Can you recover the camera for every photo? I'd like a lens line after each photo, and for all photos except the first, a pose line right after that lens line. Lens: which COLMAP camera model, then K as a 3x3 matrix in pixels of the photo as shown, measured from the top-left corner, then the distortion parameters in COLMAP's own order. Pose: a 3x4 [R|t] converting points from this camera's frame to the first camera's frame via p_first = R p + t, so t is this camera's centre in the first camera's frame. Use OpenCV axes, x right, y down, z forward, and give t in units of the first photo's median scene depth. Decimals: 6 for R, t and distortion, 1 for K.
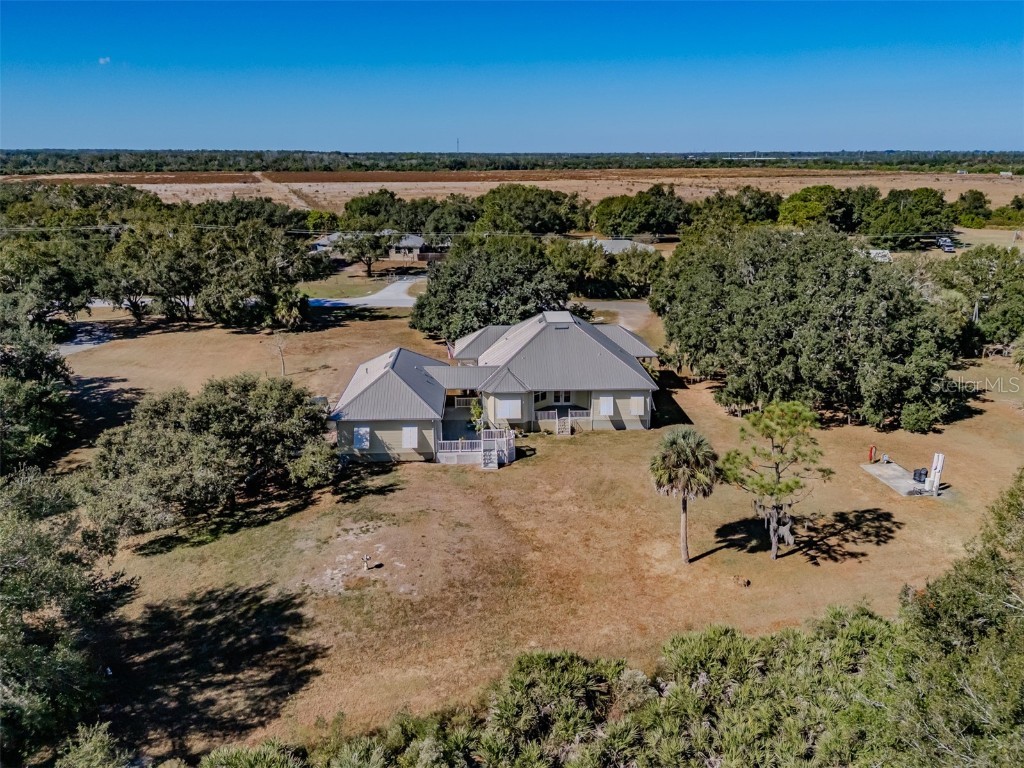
lens RADIAL K [[753.2, 0, 512.0], [0, 753.2, 384.0], [0, 0, 1]] dist [0.043605, -0.002589]
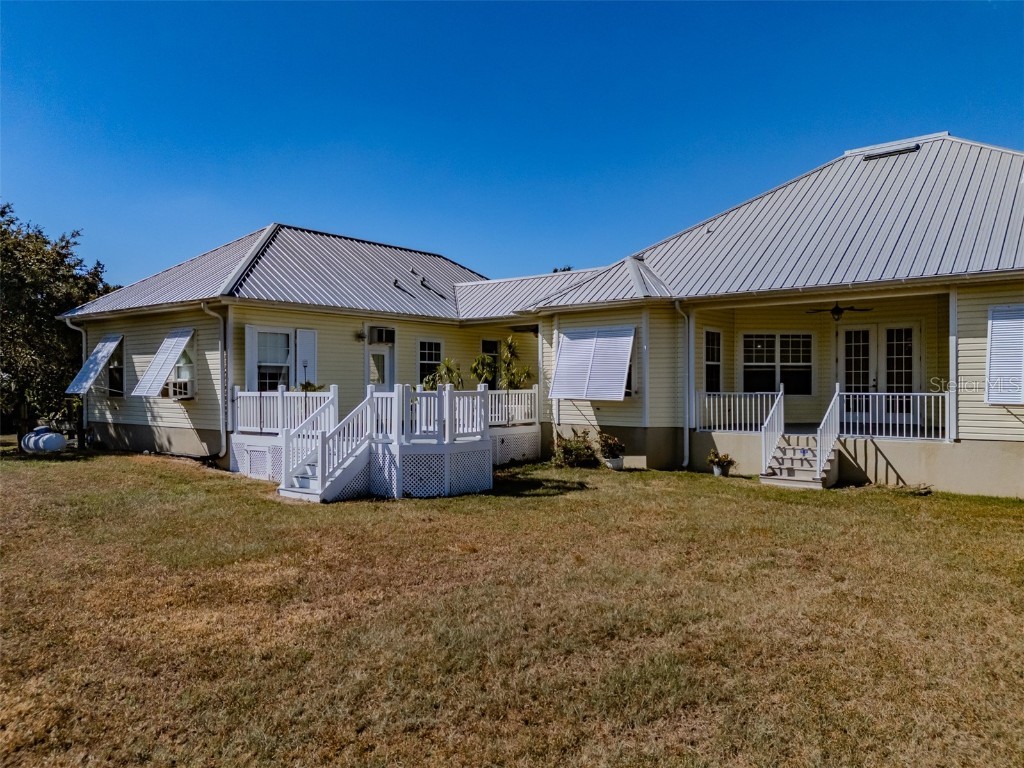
lens RADIAL K [[764.4, 0, 502.7], [0, 764.4, 382.9], [0, 0, 1]] dist [0.087619, -0.102533]
pose [[0.756018, 0.002202, -0.654547, 0.171414], [-0.192208, 0.956654, -0.218788, 0.117508], [0.625694, 0.291217, 0.723671, 0.844869]]
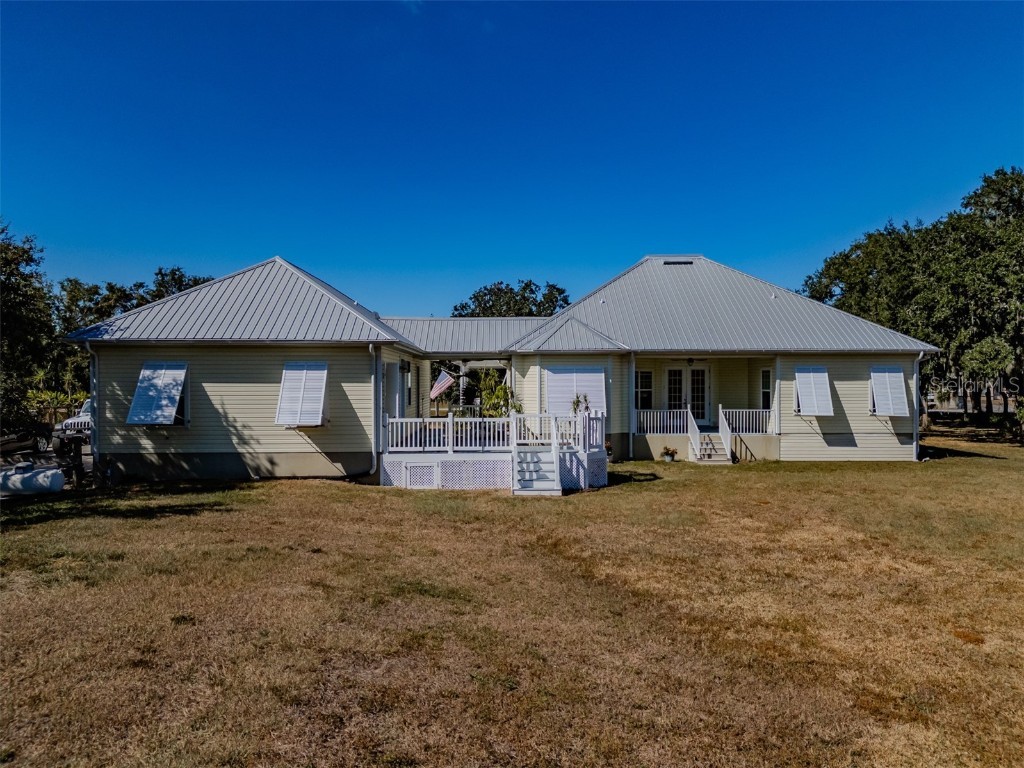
lens RADIAL K [[753.2, 0, 512.0], [0, 753.2, 384.0], [0, 0, 1]] dist [0.043605, -0.002589]
pose [[0.999799, -0.001189, -0.019998, -0.033749], [-0.004743, 0.955796, -0.293994, 0.161443], [0.019463, 0.294030, 0.955598, 0.663869]]
